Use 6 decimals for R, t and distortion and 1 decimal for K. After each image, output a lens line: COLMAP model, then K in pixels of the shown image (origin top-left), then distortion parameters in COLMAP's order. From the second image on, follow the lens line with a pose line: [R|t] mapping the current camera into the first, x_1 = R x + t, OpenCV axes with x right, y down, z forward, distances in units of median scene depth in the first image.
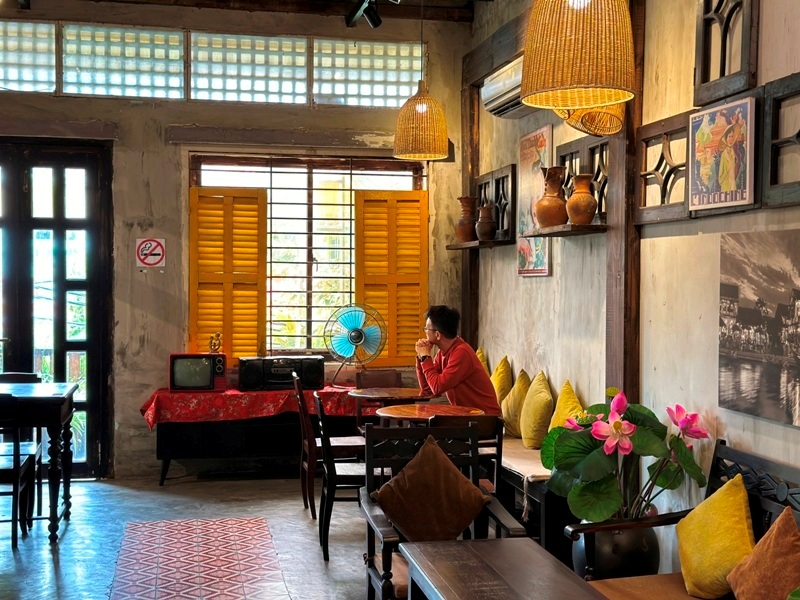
lens RADIAL K [[1111.7, 0, 399.1], [0, 1111.7, 302.9], [0, 0, 1]] dist [0.104383, 0.000000]
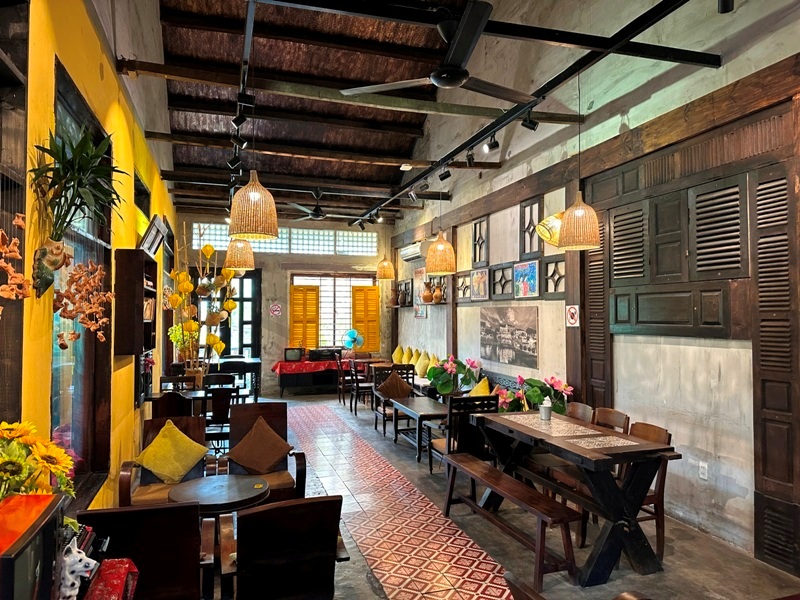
lens RADIAL K [[563.5, 0, 399.9], [0, 563.5, 300.3], [0, 0, 1]] dist [0.045543, -0.074561]
pose [[0.993072, -0.005127, 0.117392, -0.086966], [0.010488, 0.998928, -0.045091, -0.004448], [-0.117035, 0.046010, 0.992061, -0.372776]]
